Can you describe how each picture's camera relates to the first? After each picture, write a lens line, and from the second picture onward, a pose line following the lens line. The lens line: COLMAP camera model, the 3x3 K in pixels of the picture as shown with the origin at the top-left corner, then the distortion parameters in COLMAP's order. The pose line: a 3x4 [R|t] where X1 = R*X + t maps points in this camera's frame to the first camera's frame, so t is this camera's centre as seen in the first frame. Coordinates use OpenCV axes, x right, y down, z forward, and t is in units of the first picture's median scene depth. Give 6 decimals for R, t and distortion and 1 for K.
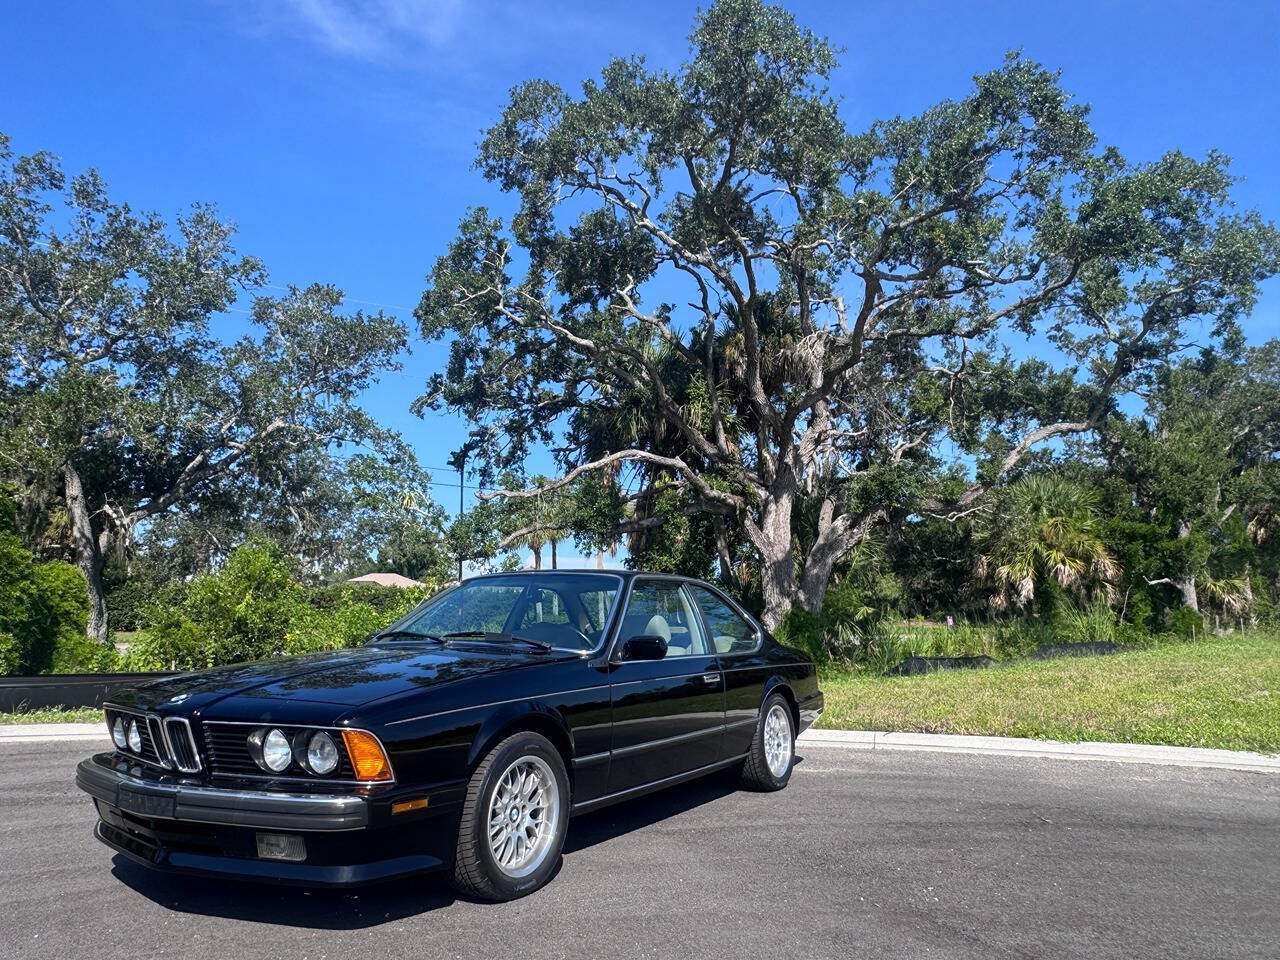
lens RADIAL K [[889.4, 0, 641.2], [0, 889.4, 475.3], [0, 0, 1]] dist [-0.004737, 0.003542]
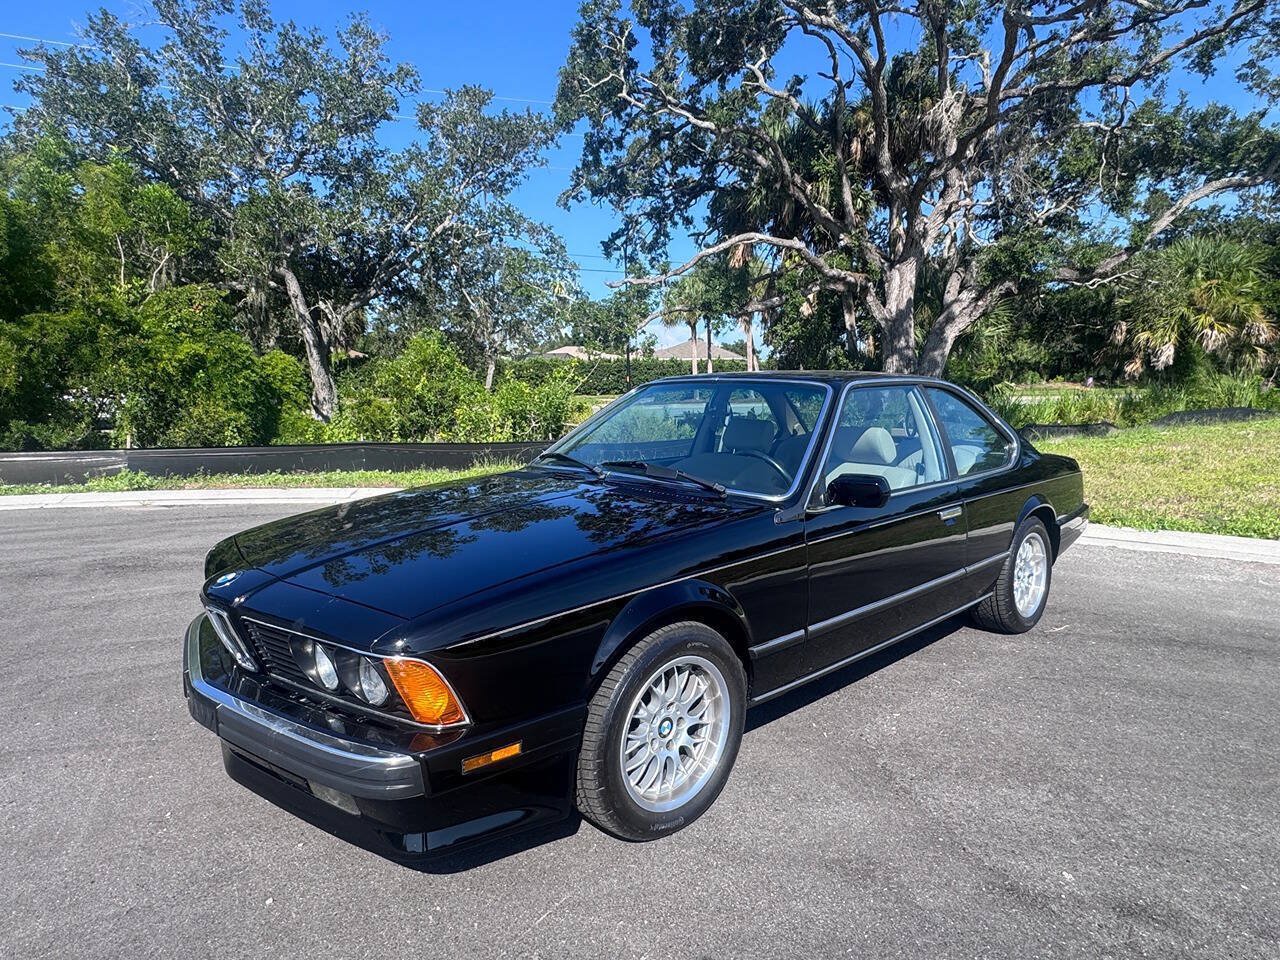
lens RADIAL K [[760.3, 0, 636.1], [0, 760.3, 479.1], [0, 0, 1]] dist [-0.003260, 0.001523]
pose [[0.977900, 0.016521, -0.208420, 0.038390], [0.043366, 0.959165, 0.279502, -0.005259], [0.204527, -0.282363, 0.937251, 0.041276]]
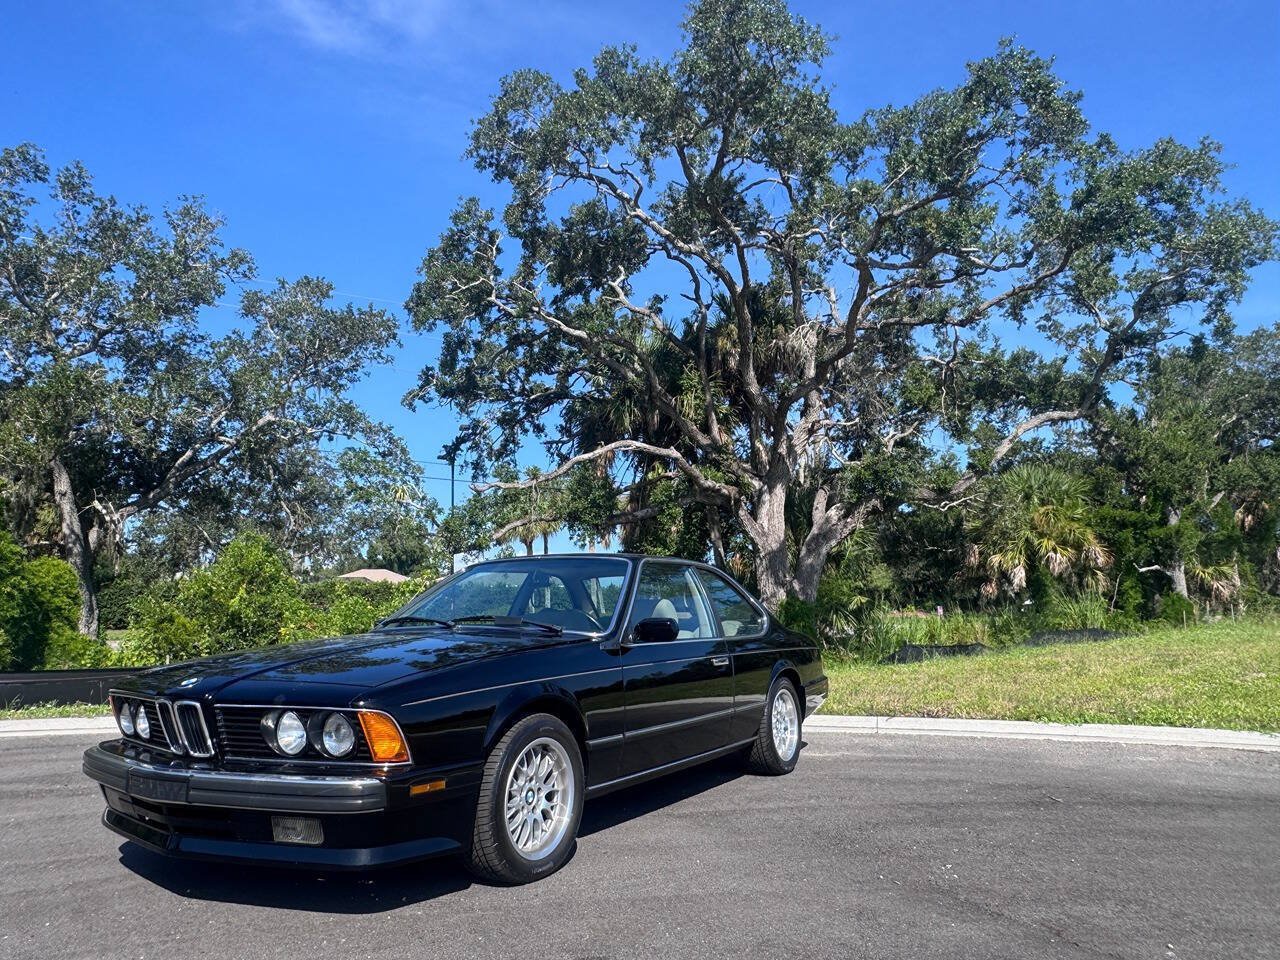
lens RADIAL K [[889.2, 0, 641.3], [0, 889.2, 474.3], [0, 0, 1]] dist [-0.003374, 0.002785]
pose [[0.999893, -0.008457, 0.011948, -0.004747], [0.008393, 0.999950, 0.005415, 0.003170], [-0.011993, -0.005314, 0.999914, 0.002000]]
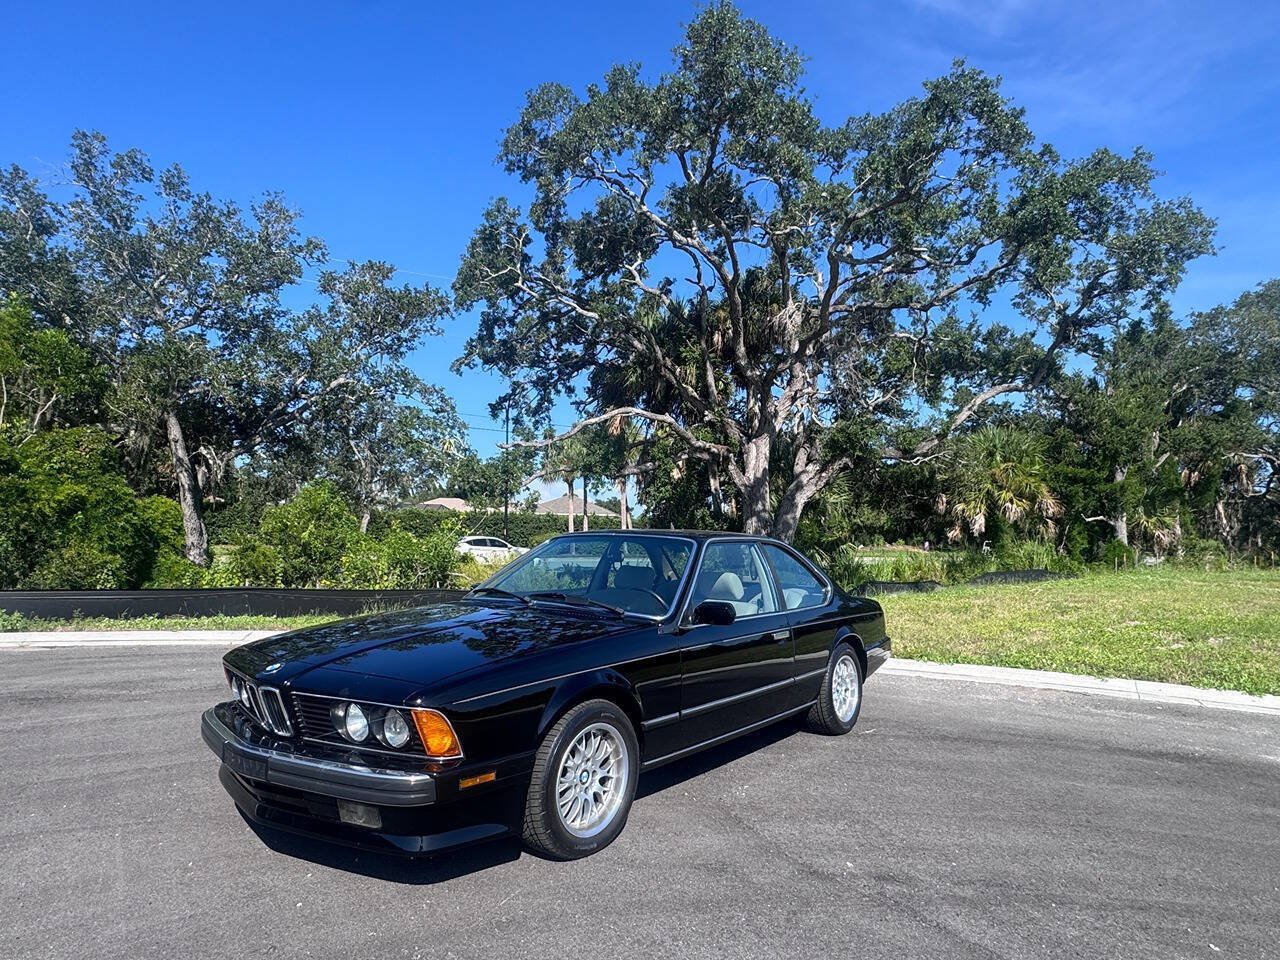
lens RADIAL K [[759.3, 0, 642.0], [0, 759.3, 480.5], [0, 0, 1]] dist [-0.002315, 0.001999]
pose [[0.999209, 0.012614, -0.037700, 0.037211], [-0.009360, 0.996313, 0.085277, -0.013975], [0.038637, -0.084857, 0.995644, -0.014508]]
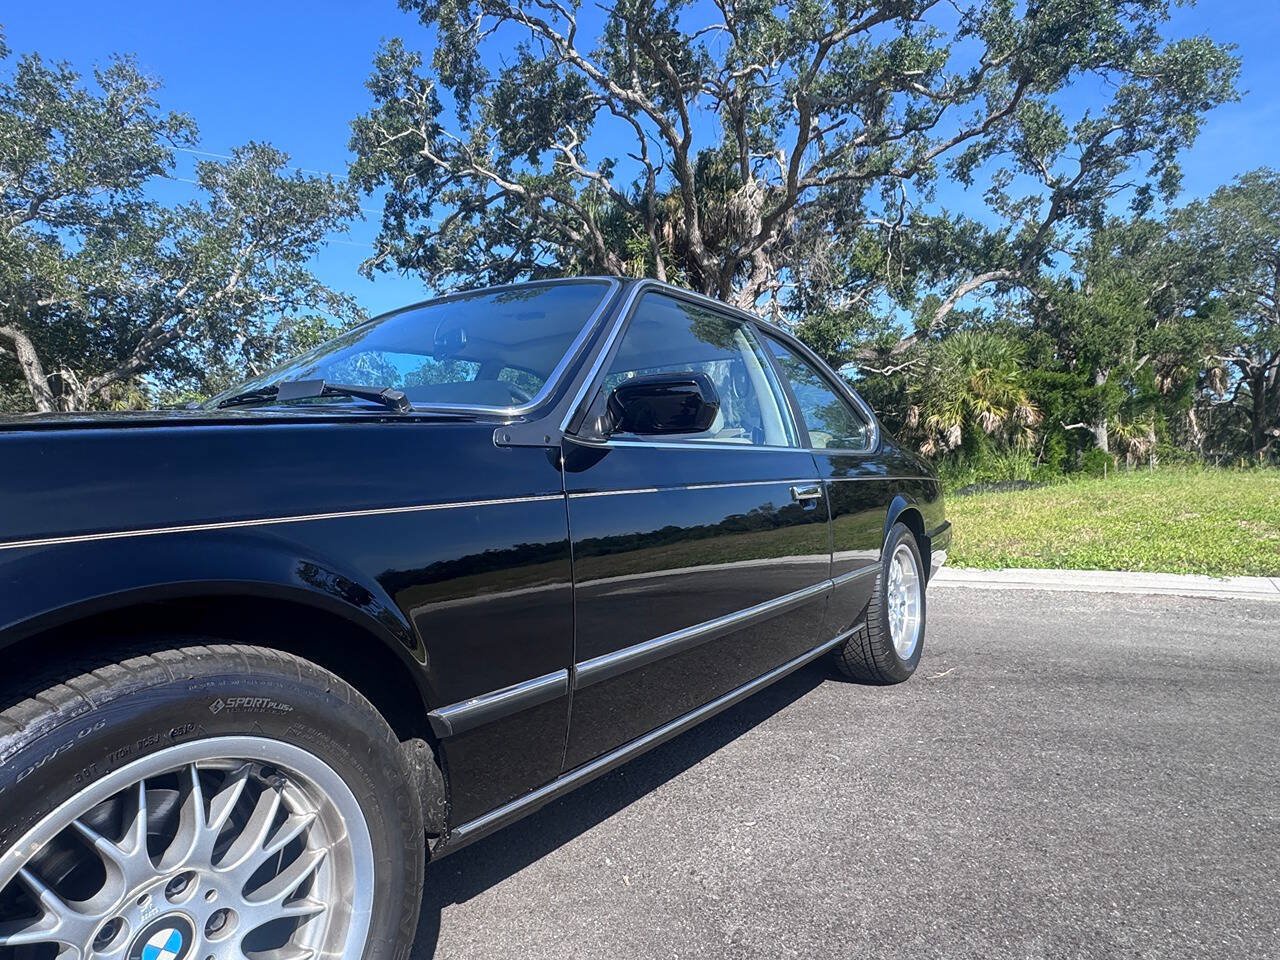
lens RADIAL K [[759.4, 0, 633.1], [0, 759.4, 481.1], [0, 0, 1]] dist [-0.002209, 0.001051]
pose [[0.999670, -0.025235, 0.004902, 0.045296], [0.024103, 0.986398, 0.162600, 0.030000], [-0.008939, -0.162428, 0.986680, 0.099394]]
